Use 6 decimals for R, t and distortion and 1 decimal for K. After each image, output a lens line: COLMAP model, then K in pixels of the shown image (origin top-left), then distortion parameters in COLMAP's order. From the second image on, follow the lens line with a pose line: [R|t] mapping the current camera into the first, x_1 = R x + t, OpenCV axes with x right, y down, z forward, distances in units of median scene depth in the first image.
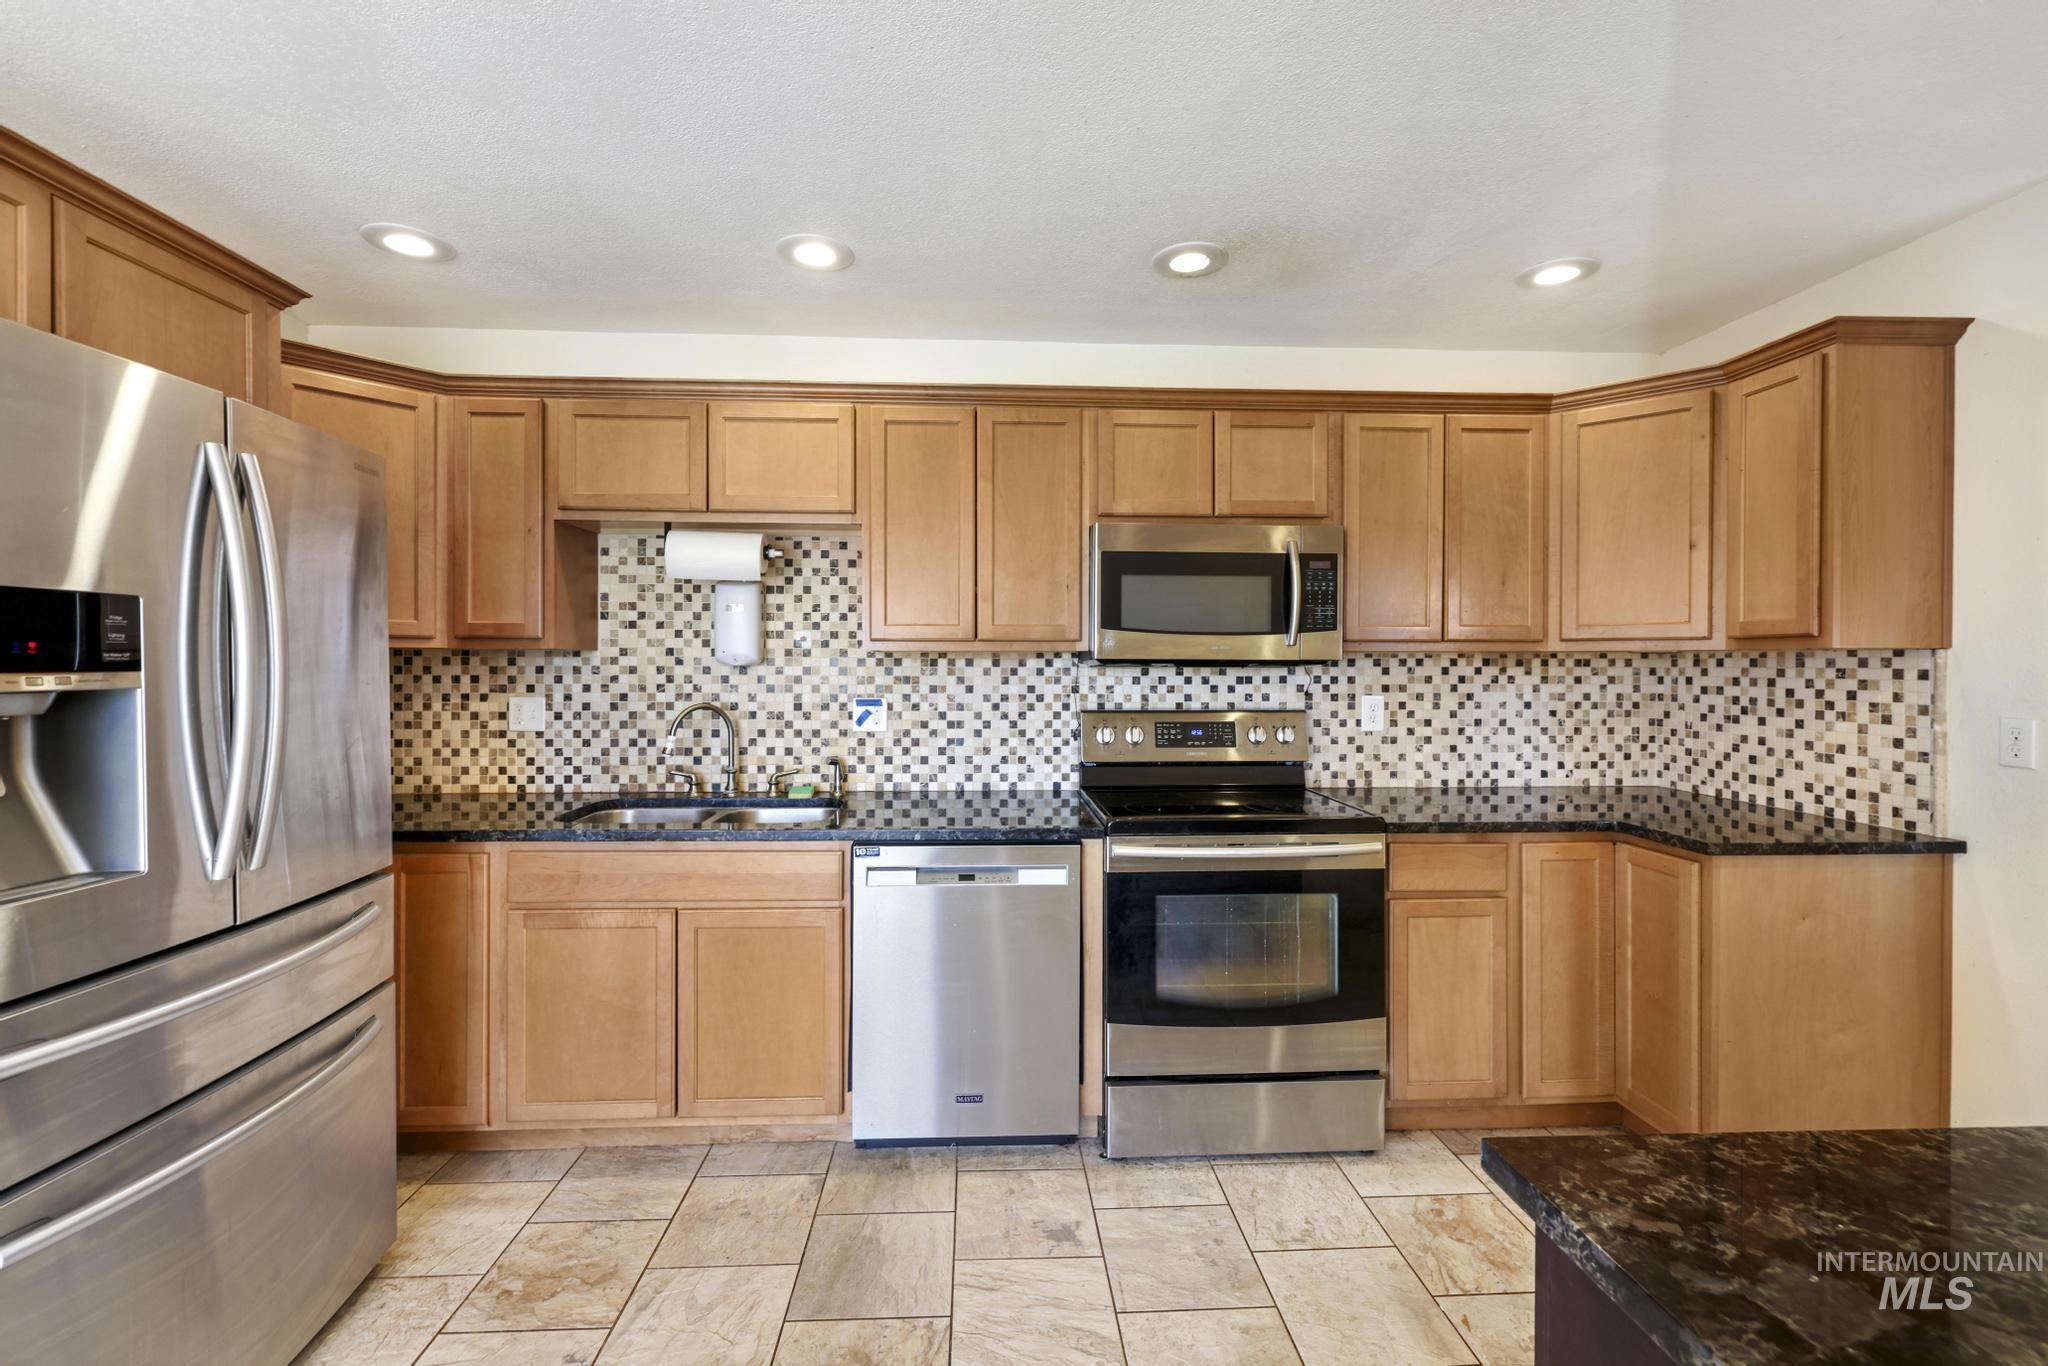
lens RADIAL K [[860.0, 0, 1017.1], [0, 860.0, 671.1], [0, 0, 1]] dist [-0.000550, -0.000372]
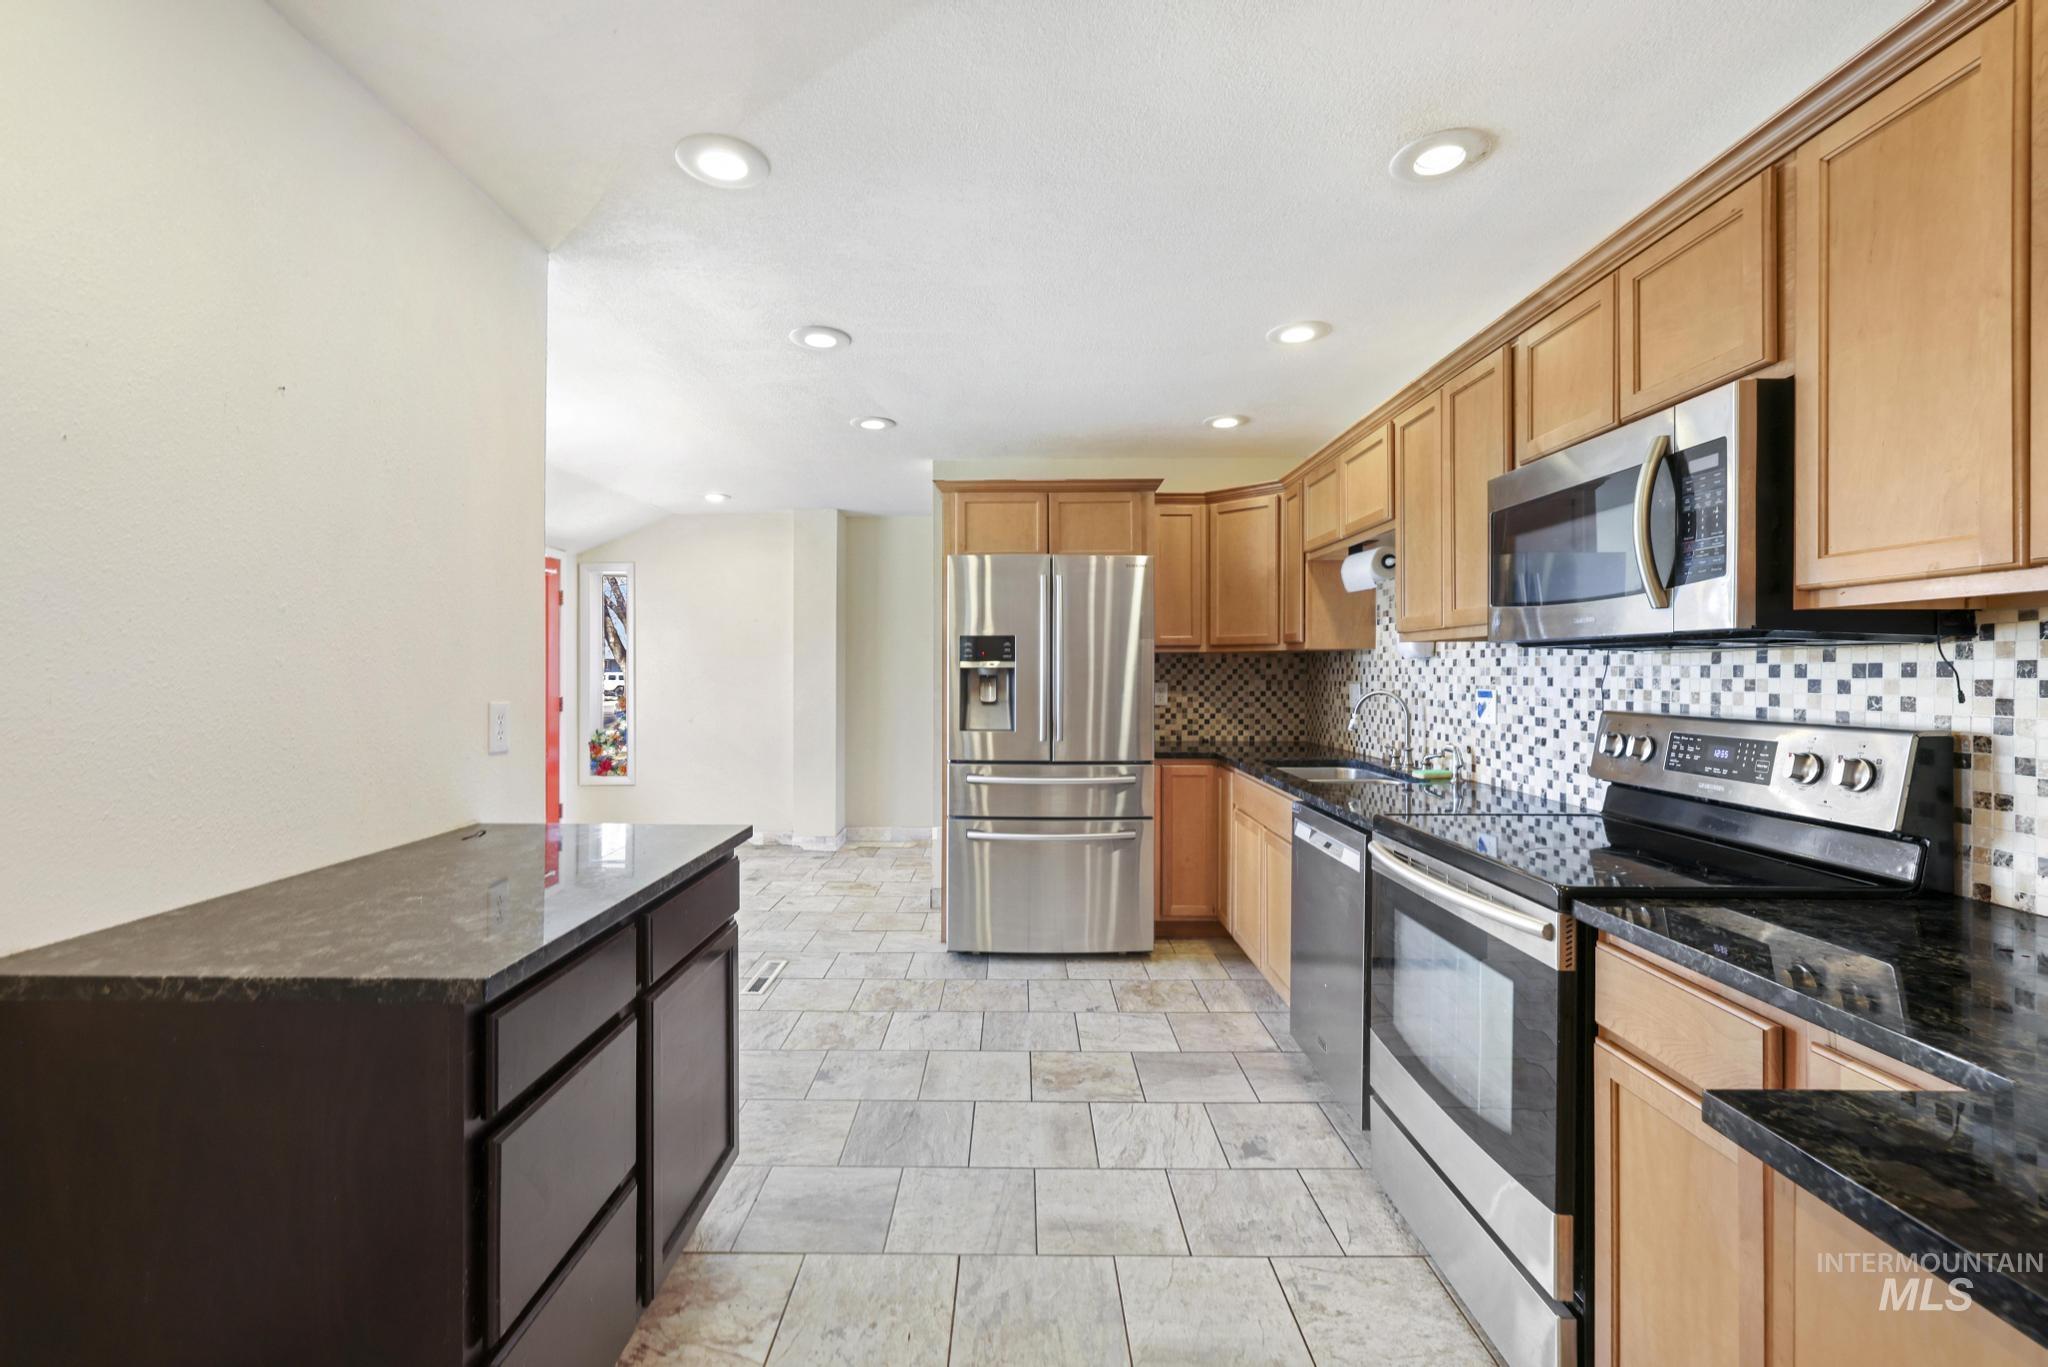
lens RADIAL K [[860.0, 0, 1018.2], [0, 860.0, 673.7], [0, 0, 1]] dist [-0.000550, -0.000372]
pose [[-0.043752, 0.001087, -0.999042, 0.829374], [-0.008887, 0.999959, 0.001478, 0.016420], [0.999003, 0.008943, -0.043740, 0.504995]]
